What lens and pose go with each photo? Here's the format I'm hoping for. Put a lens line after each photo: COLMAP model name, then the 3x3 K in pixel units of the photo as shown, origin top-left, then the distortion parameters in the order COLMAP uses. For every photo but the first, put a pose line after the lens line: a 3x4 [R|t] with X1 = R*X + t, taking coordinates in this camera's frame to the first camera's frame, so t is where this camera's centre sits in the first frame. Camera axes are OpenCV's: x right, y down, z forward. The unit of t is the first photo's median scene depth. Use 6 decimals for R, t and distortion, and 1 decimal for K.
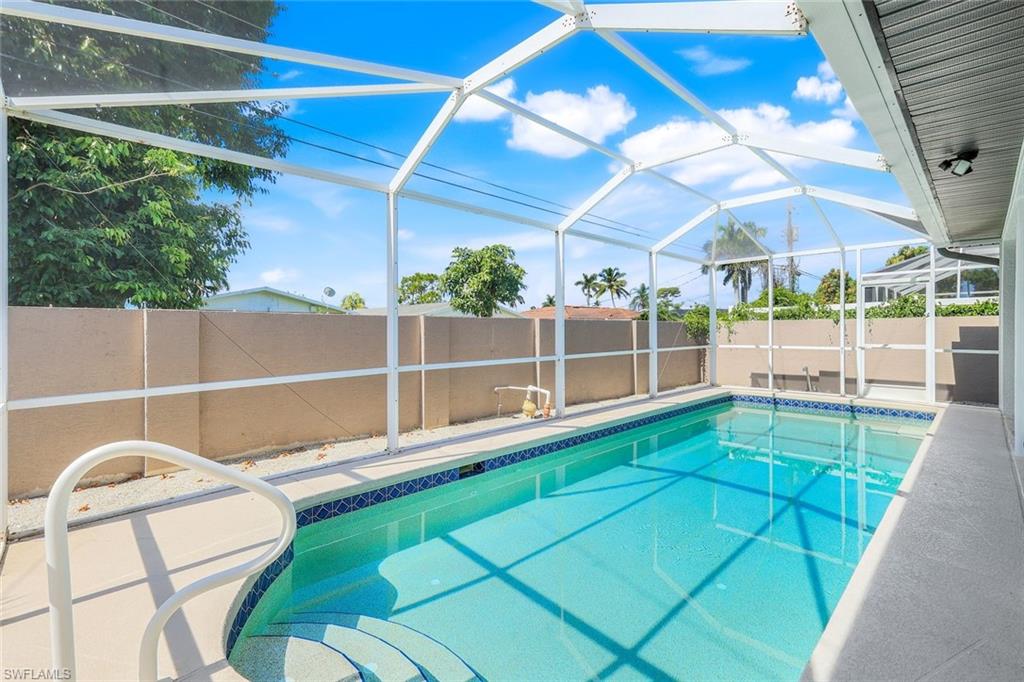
lens RADIAL K [[454.8, 0, 508.0], [0, 454.8, 331.8], [0, 0, 1]] dist [0.000955, 0.000136]
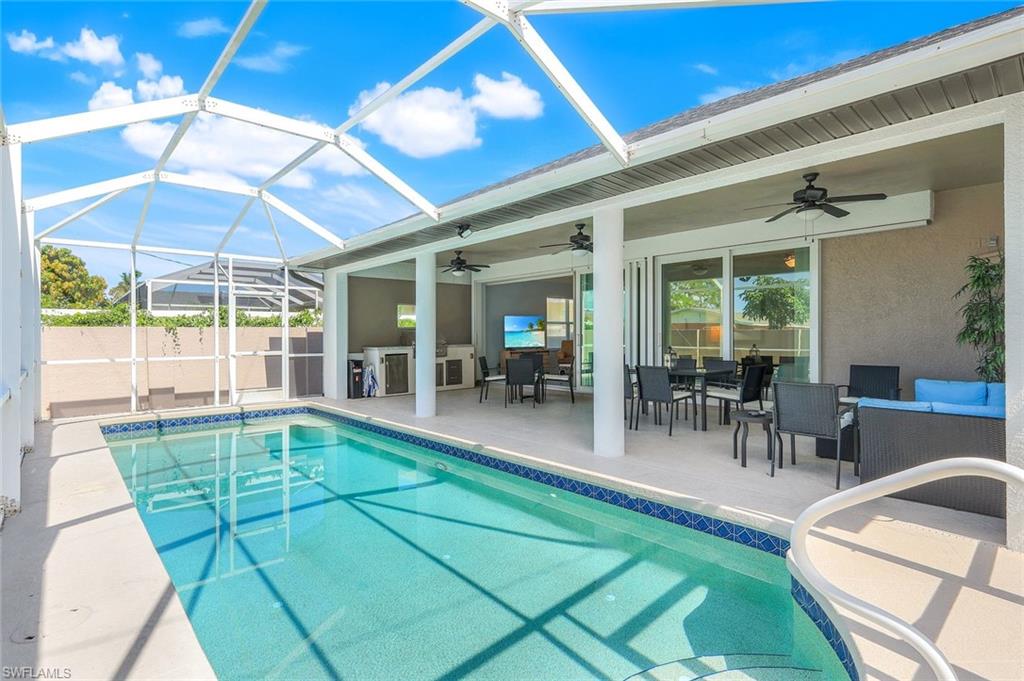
lens RADIAL K [[505.1, 0, 512.0], [0, 505.1, 340.5], [0, 0, 1]] dist [0.016780, 0.000175]
pose [[0.031541, -0.002403, 0.999500, -0.306906], [0.010178, 0.999946, 0.002083, 0.004562], [-0.999451, 0.010108, 0.031563, 0.315670]]
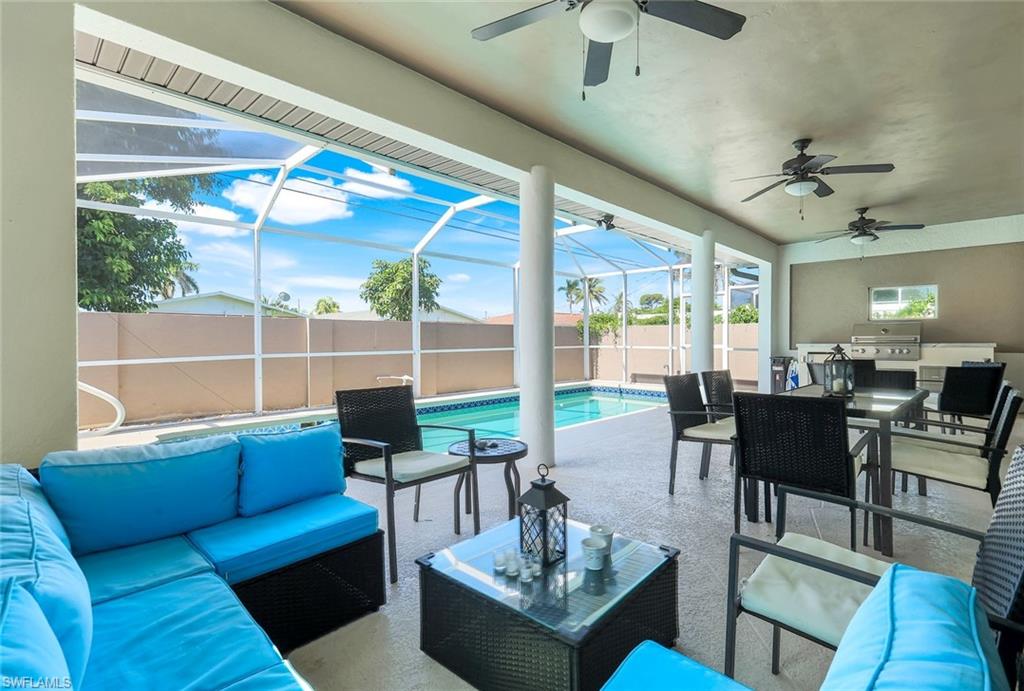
lens RADIAL K [[465.0, 0, 512.0], [0, 465.0, 345.5], [0, 0, 1]] dist [-0.000821, -0.000190]
pose [[0.999484, 0.006239, 0.031516, 0.247572], [-0.006753, 0.999845, 0.016234, 0.011637], [-0.031410, -0.016439, 0.999371, -0.233990]]
